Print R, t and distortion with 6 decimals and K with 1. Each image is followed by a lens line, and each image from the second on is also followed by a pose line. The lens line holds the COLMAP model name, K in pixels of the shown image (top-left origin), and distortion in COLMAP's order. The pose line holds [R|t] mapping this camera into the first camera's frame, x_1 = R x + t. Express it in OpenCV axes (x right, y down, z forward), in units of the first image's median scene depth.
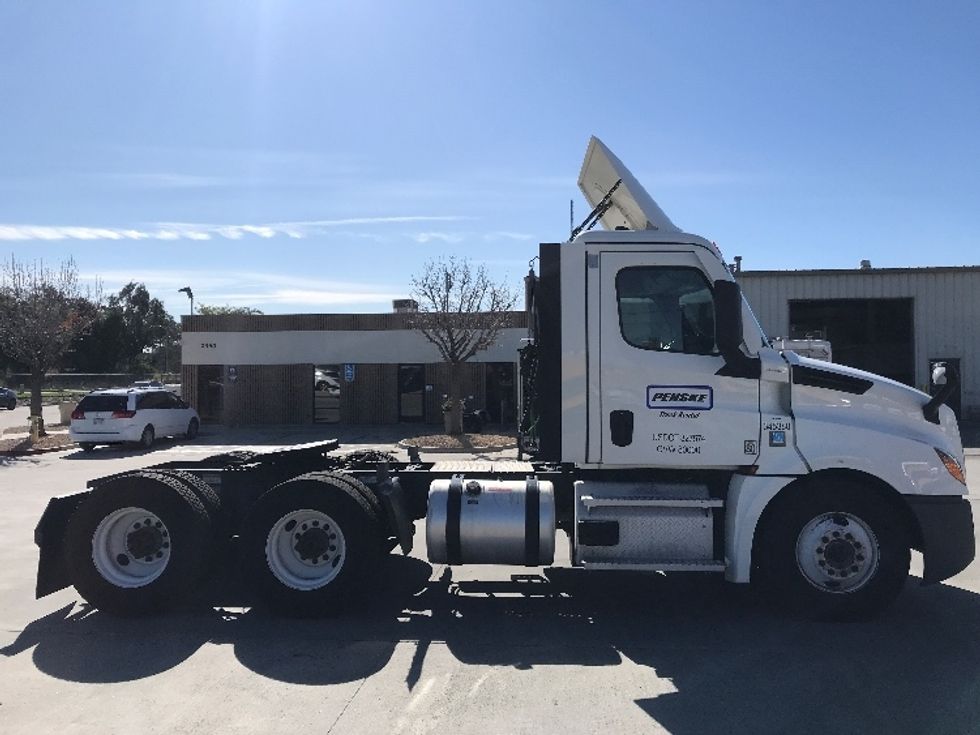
lens RADIAL K [[802.6, 0, 487.9], [0, 802.6, 363.1], [0, 0, 1]] dist [0.037852, -0.050086]
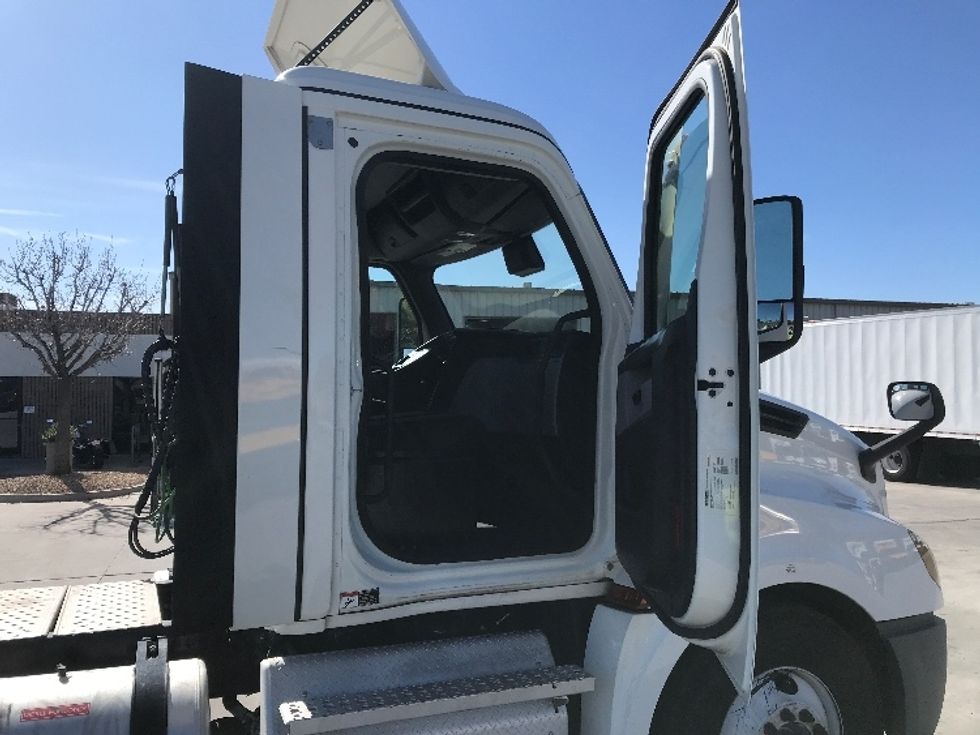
lens RADIAL K [[802.6, 0, 487.9], [0, 802.6, 363.1], [0, 0, 1]] dist [0.037852, -0.050086]
pose [[0.911805, 0.025432, 0.409835, 0.039974], [-0.015728, 0.999511, -0.027030, 0.004752], [-0.410322, 0.018200, 0.911759, 0.573641]]
